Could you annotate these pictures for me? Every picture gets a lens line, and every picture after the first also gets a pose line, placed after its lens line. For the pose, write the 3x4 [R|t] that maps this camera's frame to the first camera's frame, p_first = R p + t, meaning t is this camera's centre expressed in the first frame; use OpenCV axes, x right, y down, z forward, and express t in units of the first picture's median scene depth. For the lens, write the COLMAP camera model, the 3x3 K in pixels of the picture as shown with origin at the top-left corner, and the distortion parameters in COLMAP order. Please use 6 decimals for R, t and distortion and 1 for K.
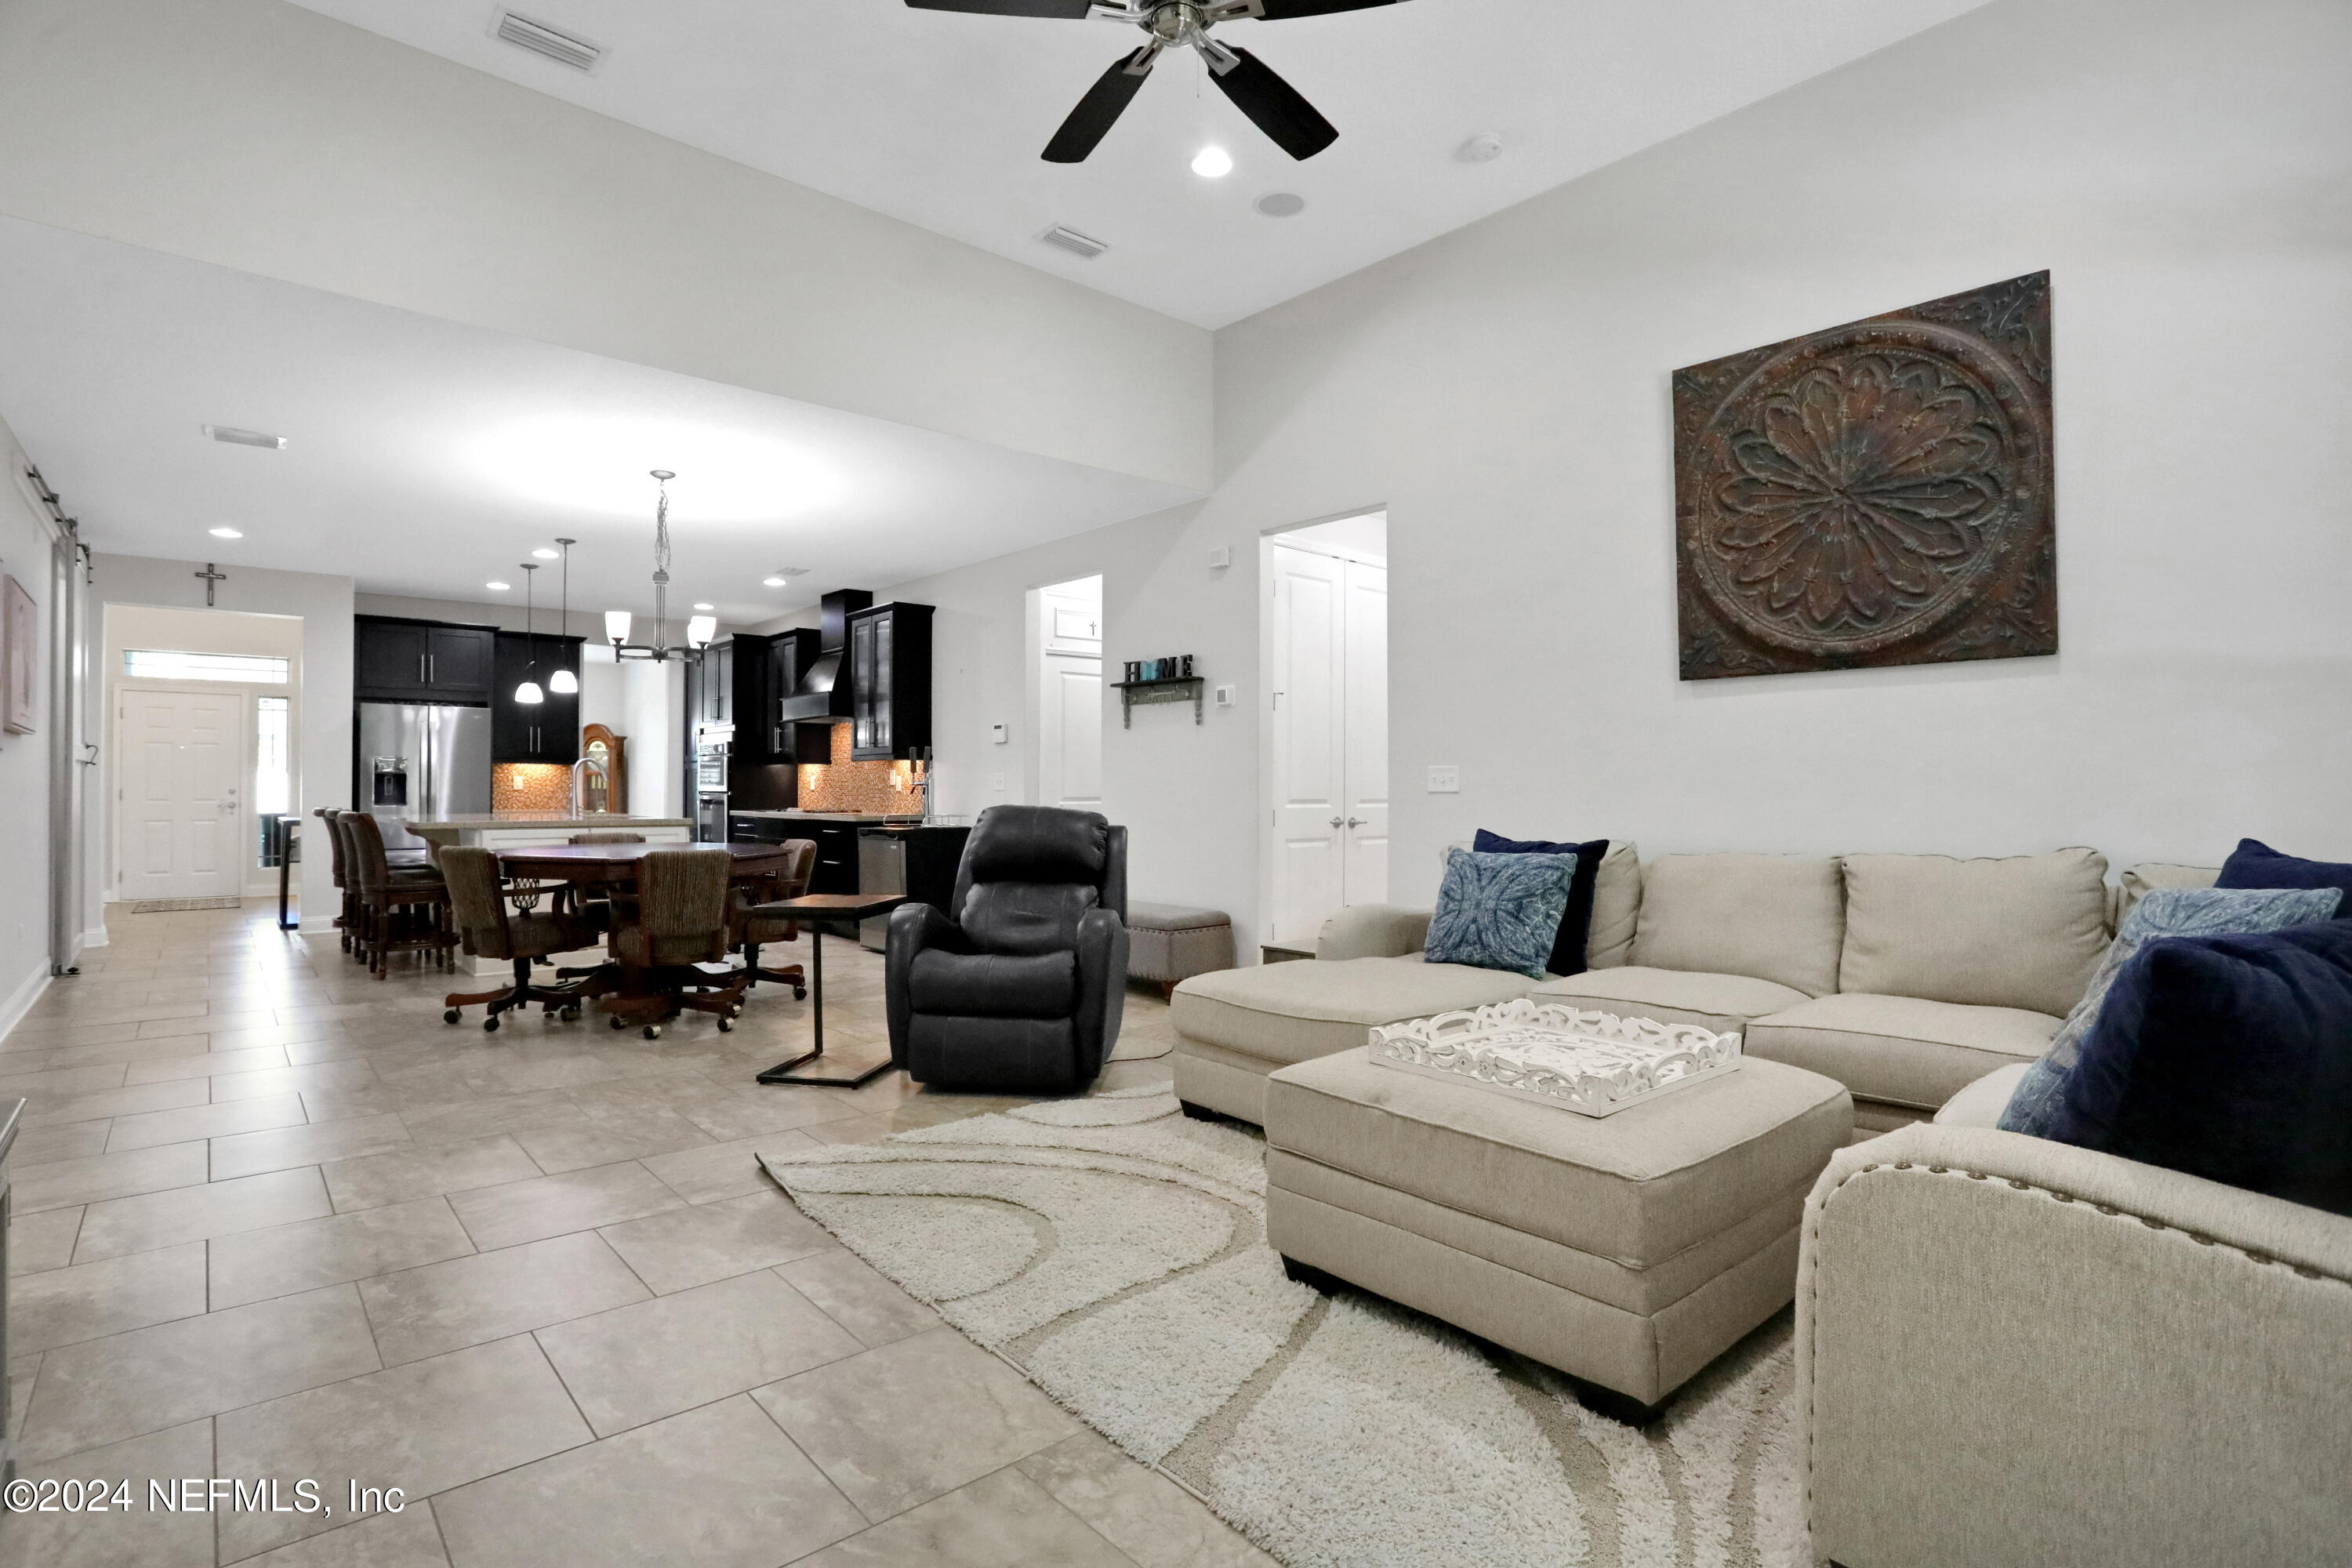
lens RADIAL K [[1122.9, 0, 1170.1], [0, 1122.9, 782.9], [0, 0, 1]] dist [-0.062070, 0.021461]
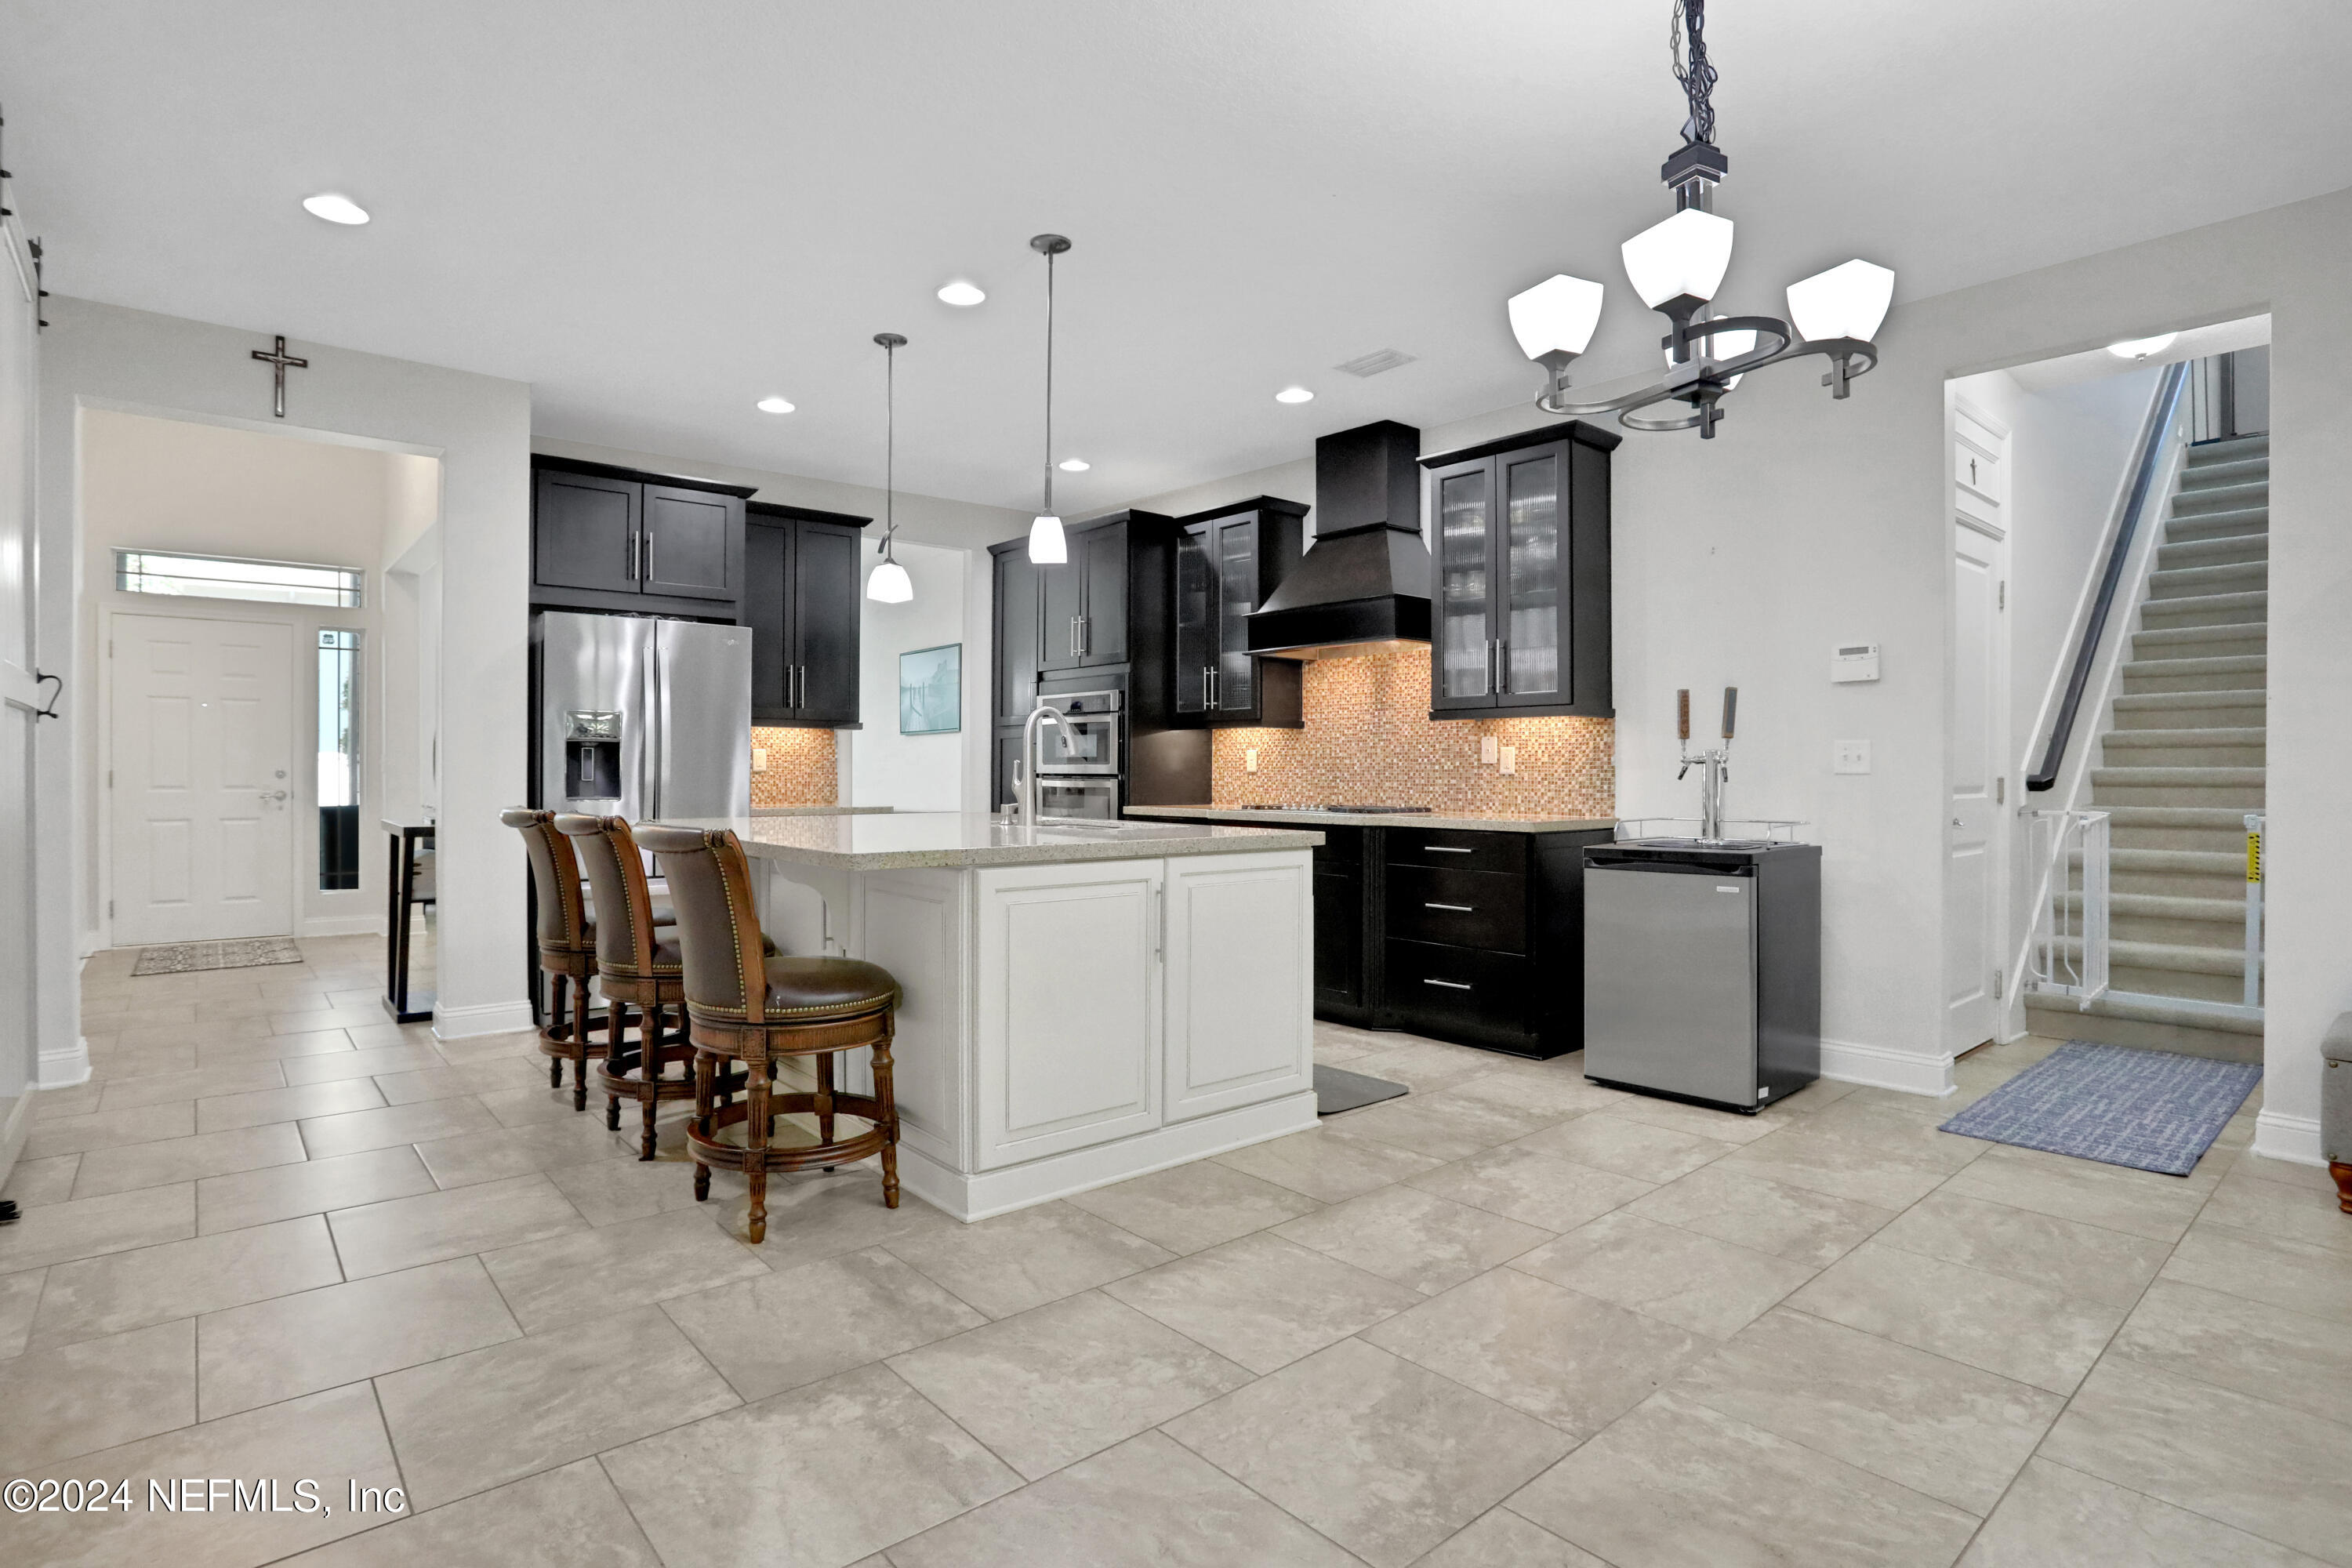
lens RADIAL K [[1157.7, 0, 1145.8], [0, 1157.7, 789.1], [0, 0, 1]] dist [-0.067218, 0.029435]
pose [[0.999754, 0.003199, -0.021930, -0.201984], [-0.002828, 0.999853, 0.016919, 0.002447], [0.021981, -0.016853, 0.999616, 0.206208]]
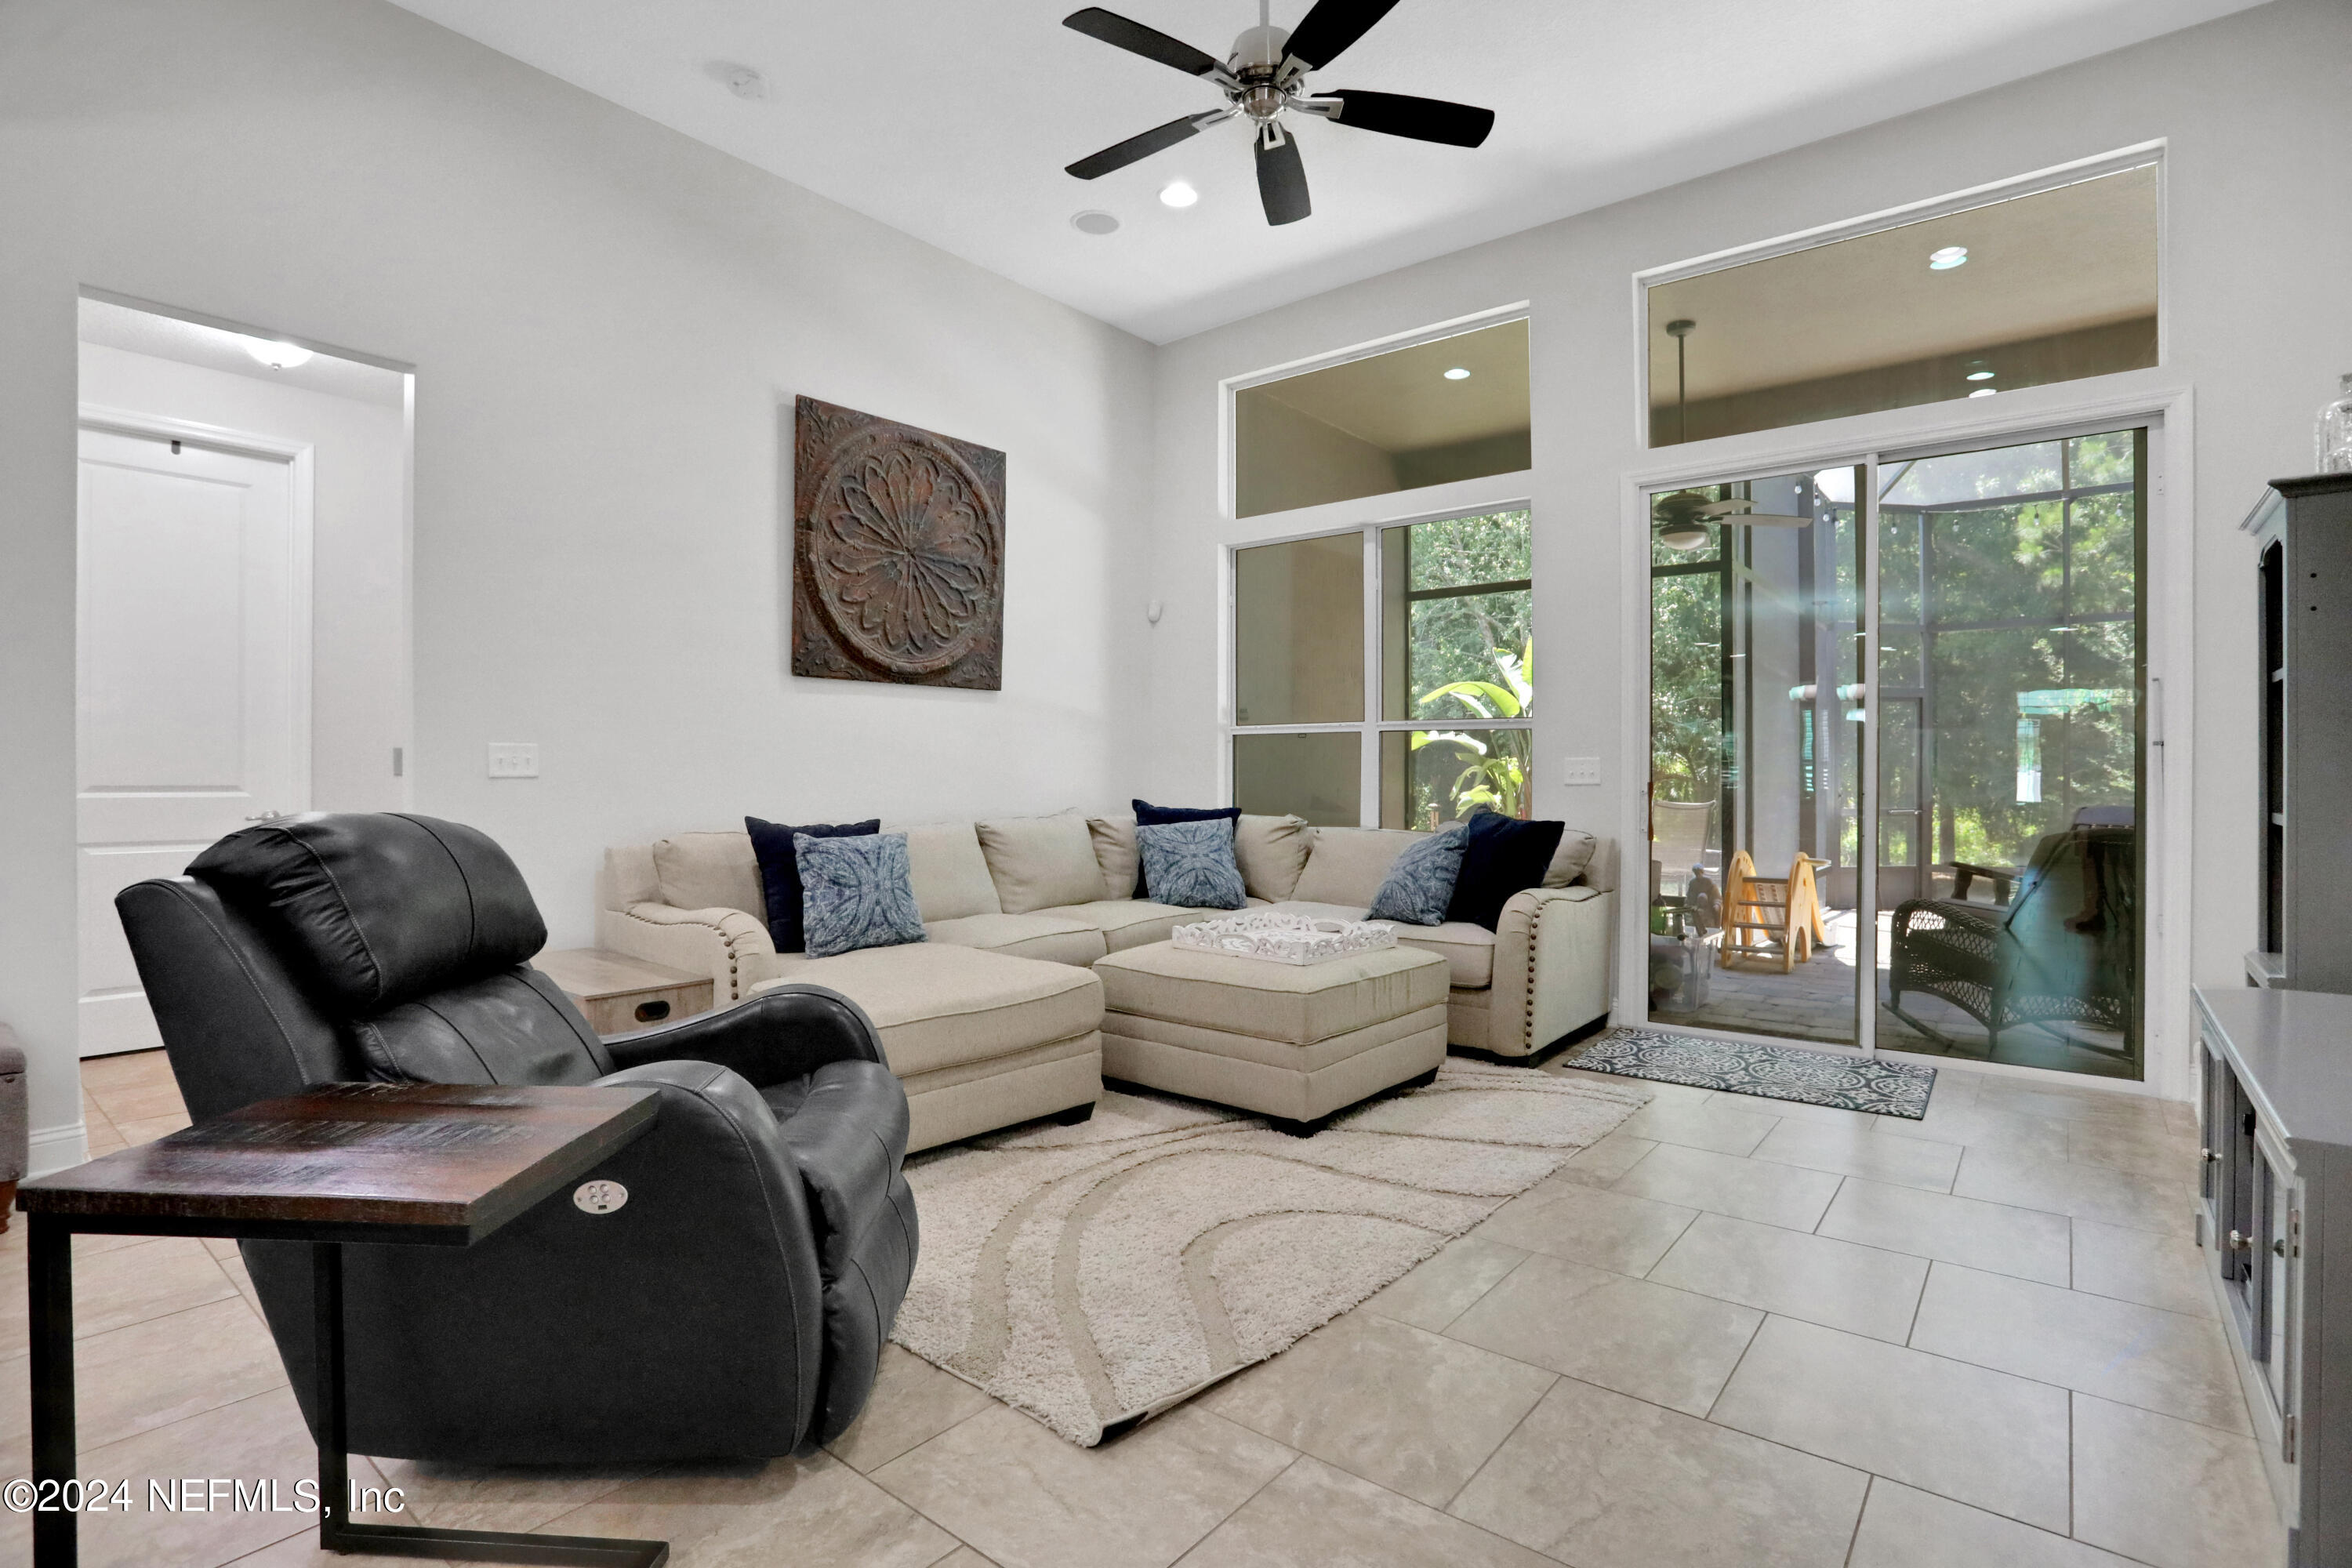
lens RADIAL K [[1122.9, 0, 1170.1], [0, 1122.9, 782.9], [0, 0, 1]] dist [-0.062070, 0.021461]
pose [[-0.149660, -0.012312, 0.988661, -1.030662], [-0.011522, 0.999876, 0.010707, -0.001408], [-0.988670, -0.009789, -0.149783, 1.167312]]
